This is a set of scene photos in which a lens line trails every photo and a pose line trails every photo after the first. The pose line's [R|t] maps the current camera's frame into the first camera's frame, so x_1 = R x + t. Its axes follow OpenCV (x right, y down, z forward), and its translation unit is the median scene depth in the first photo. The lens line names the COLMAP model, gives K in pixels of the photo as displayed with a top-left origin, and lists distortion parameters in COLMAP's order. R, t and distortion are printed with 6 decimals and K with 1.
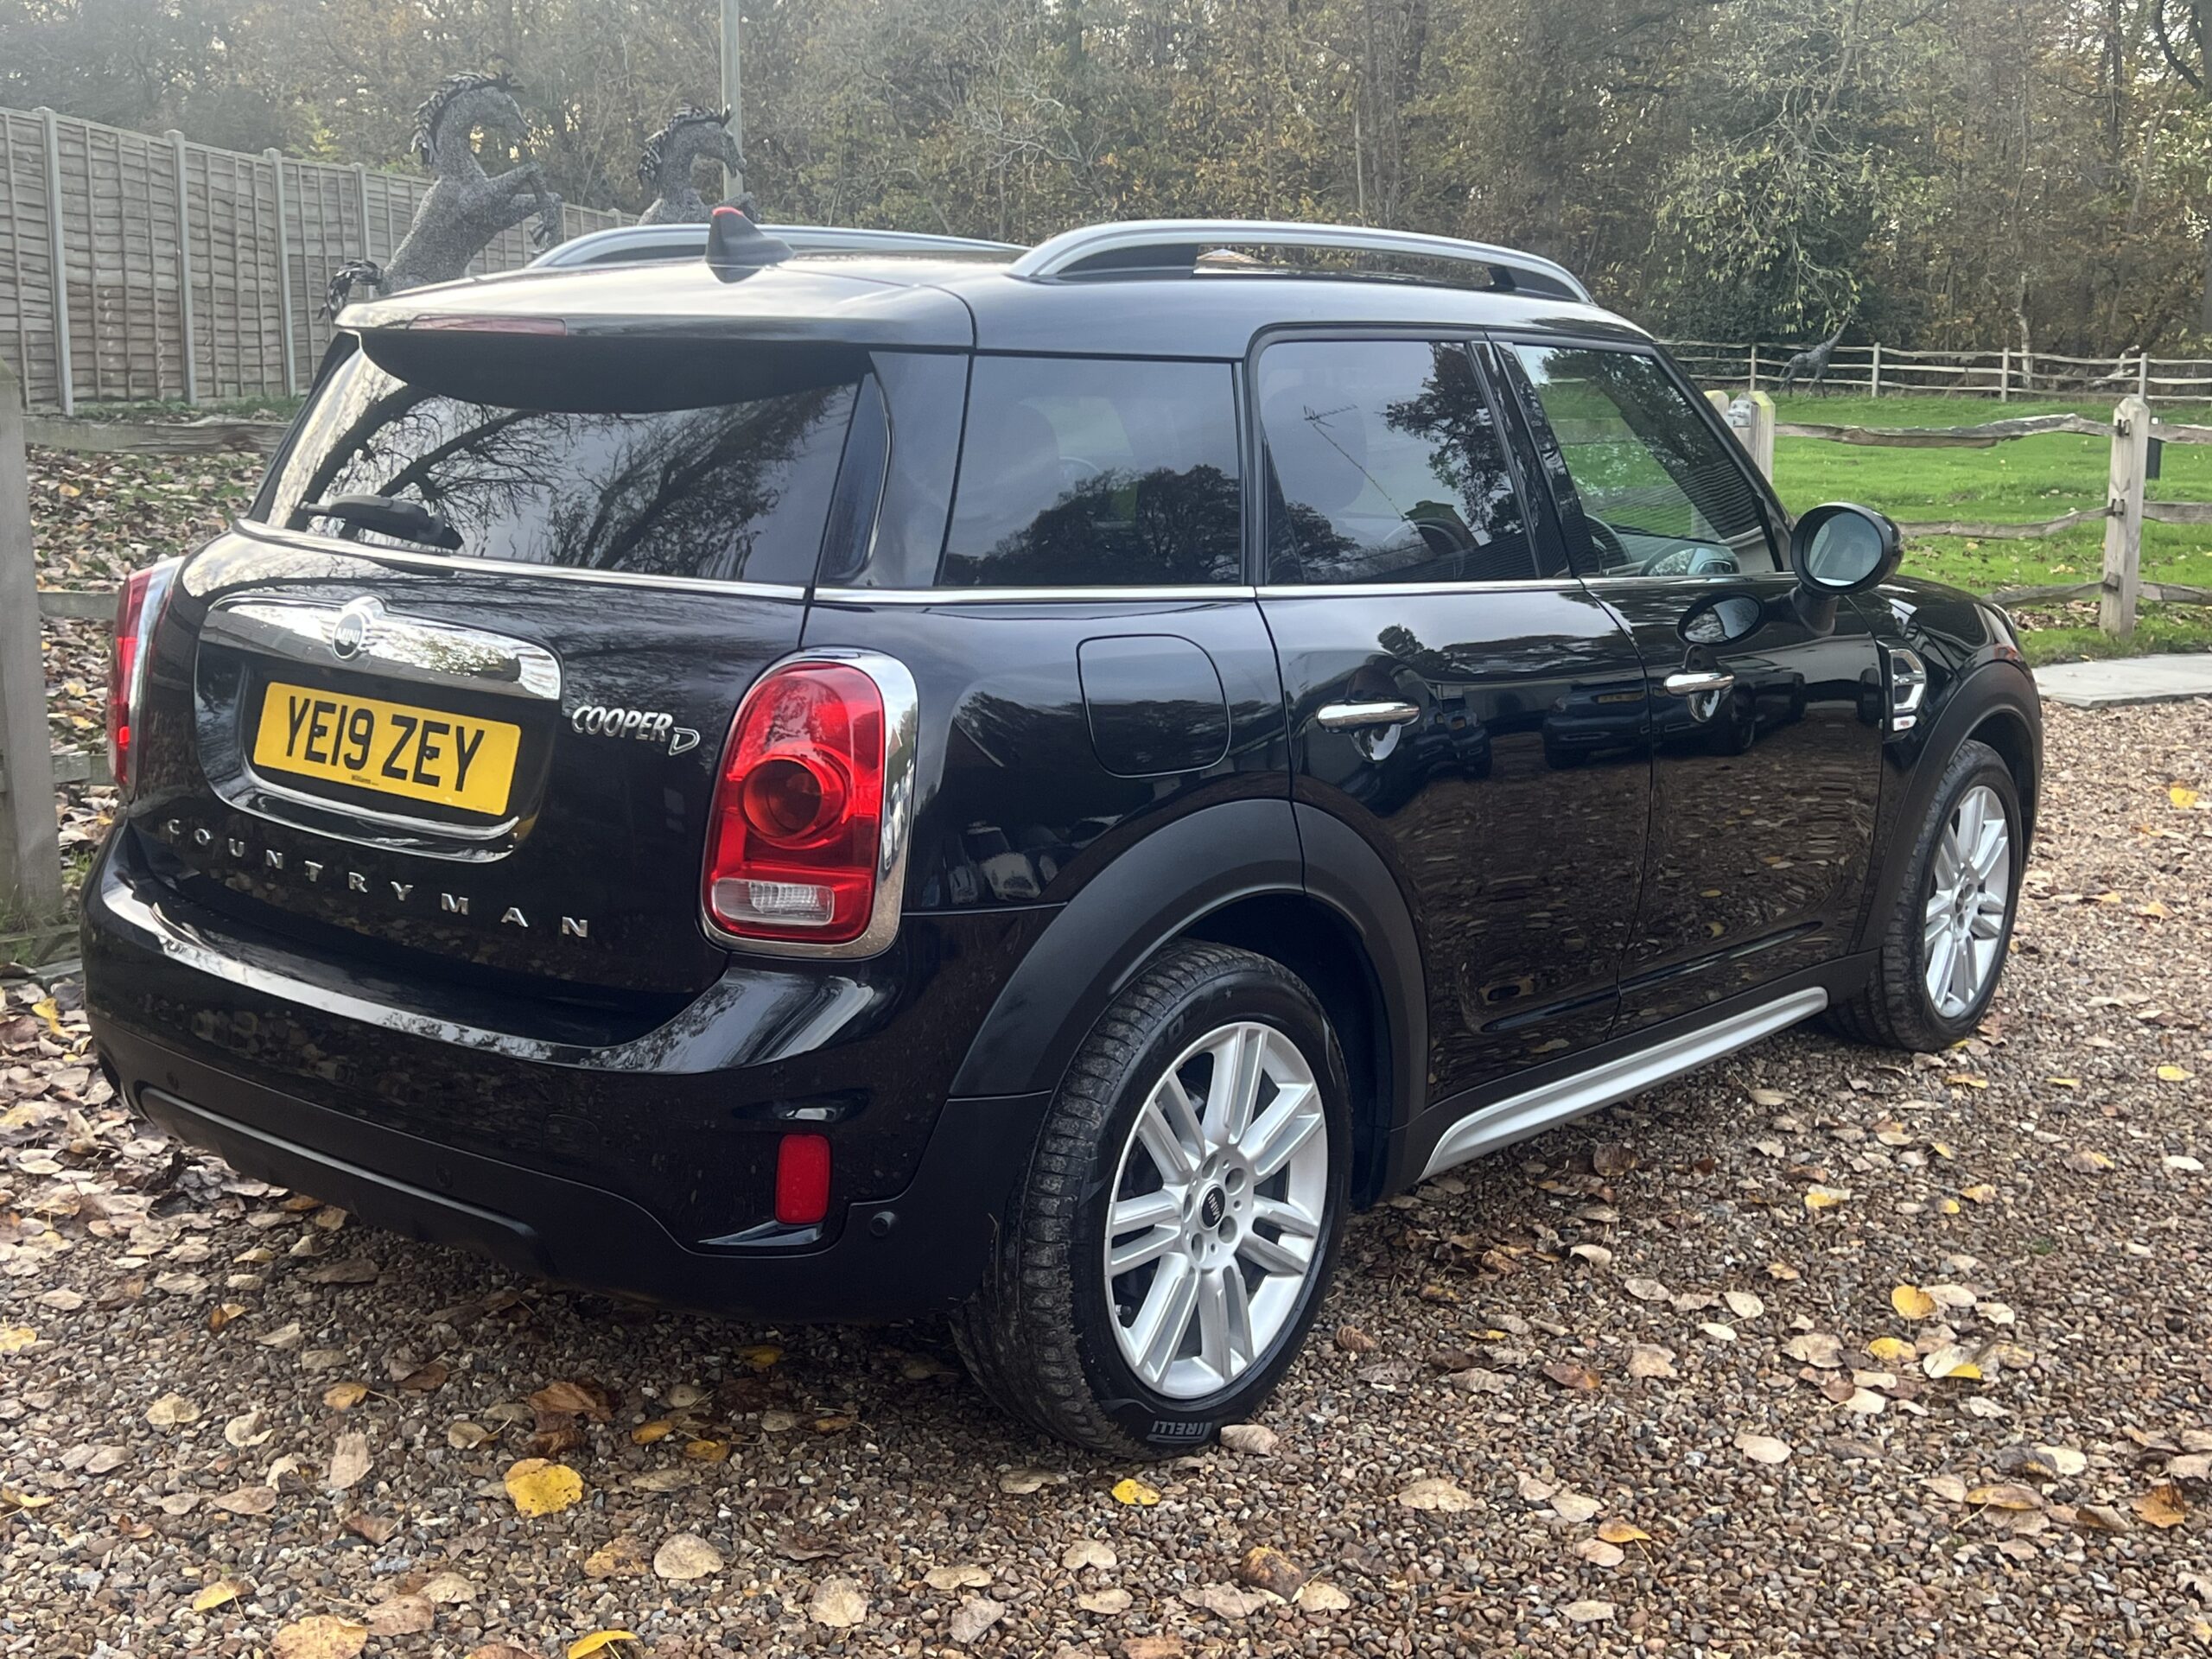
lens RADIAL K [[2484.7, 0, 1108.0], [0, 2484.7, 843.4], [0, 0, 1]] dist [0.132317, -0.311164]
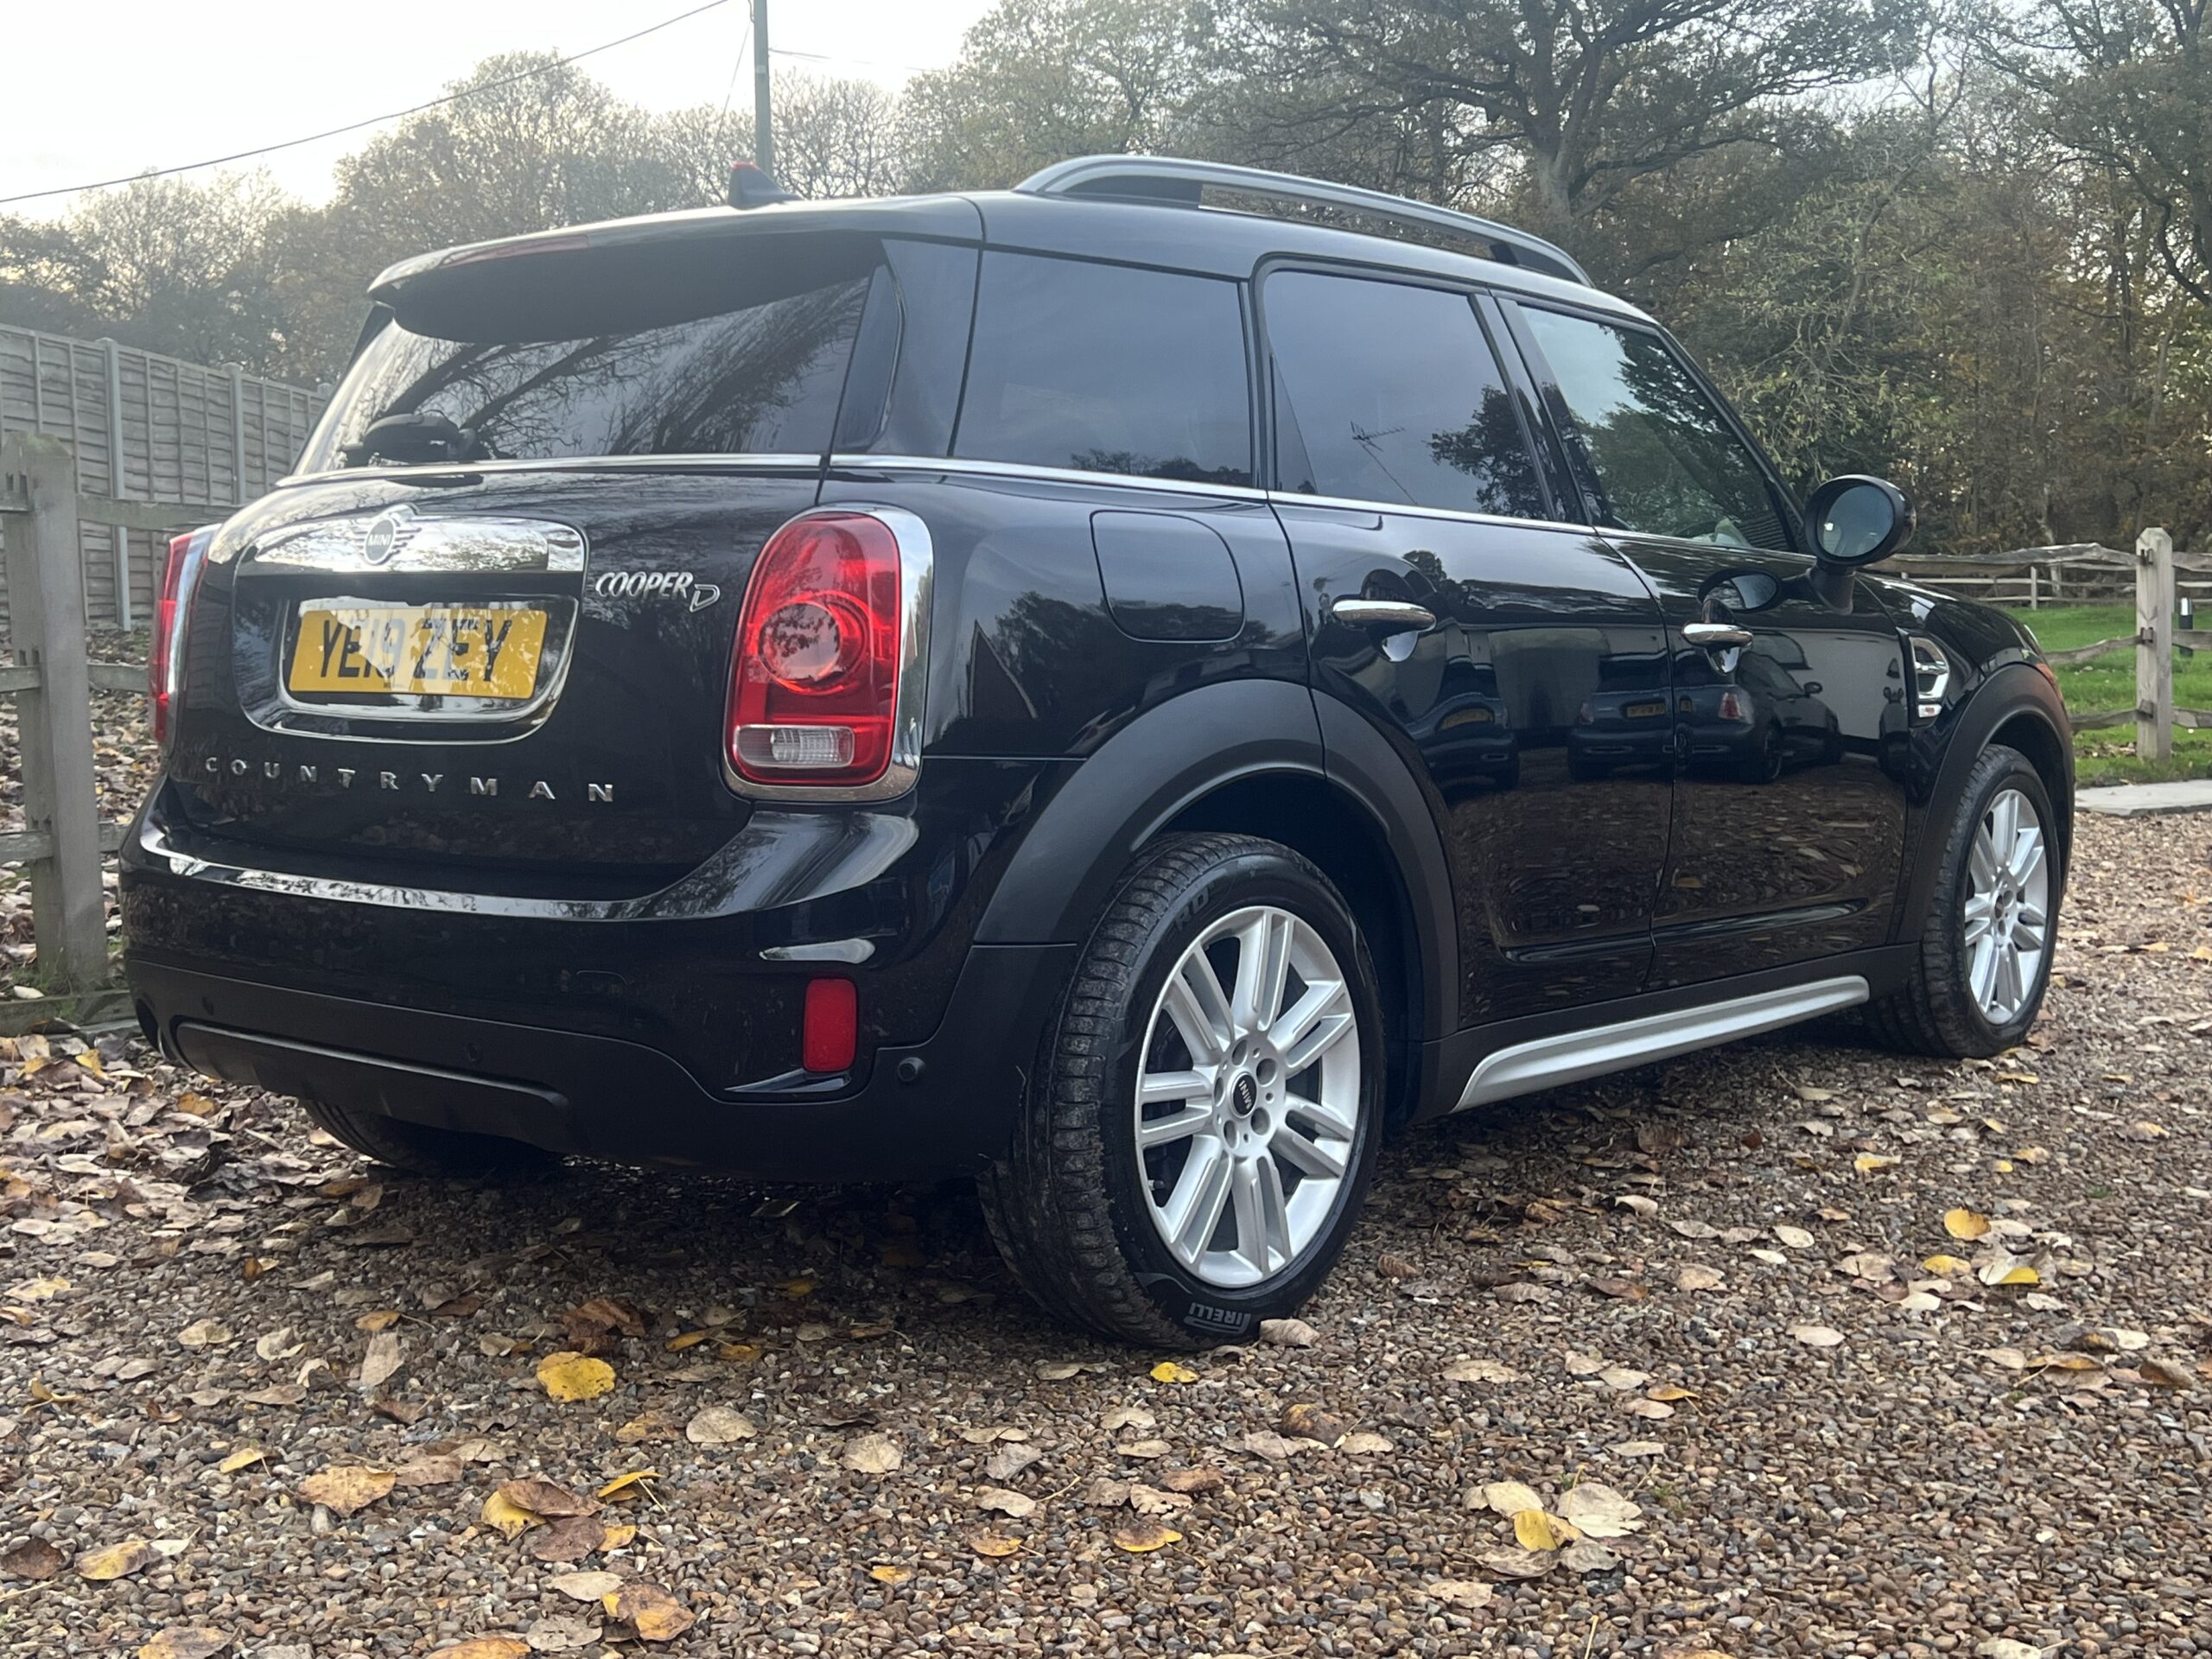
lens RADIAL K [[2484.7, 0, 1108.0], [0, 2484.7, 843.4], [0, 0, 1]] dist [0.132317, -0.311164]
pose [[0.999376, -0.030322, -0.018138, 0.009001], [0.028321, 0.994387, -0.101941, 0.151597], [0.021127, 0.101364, 0.994625, 0.000604]]
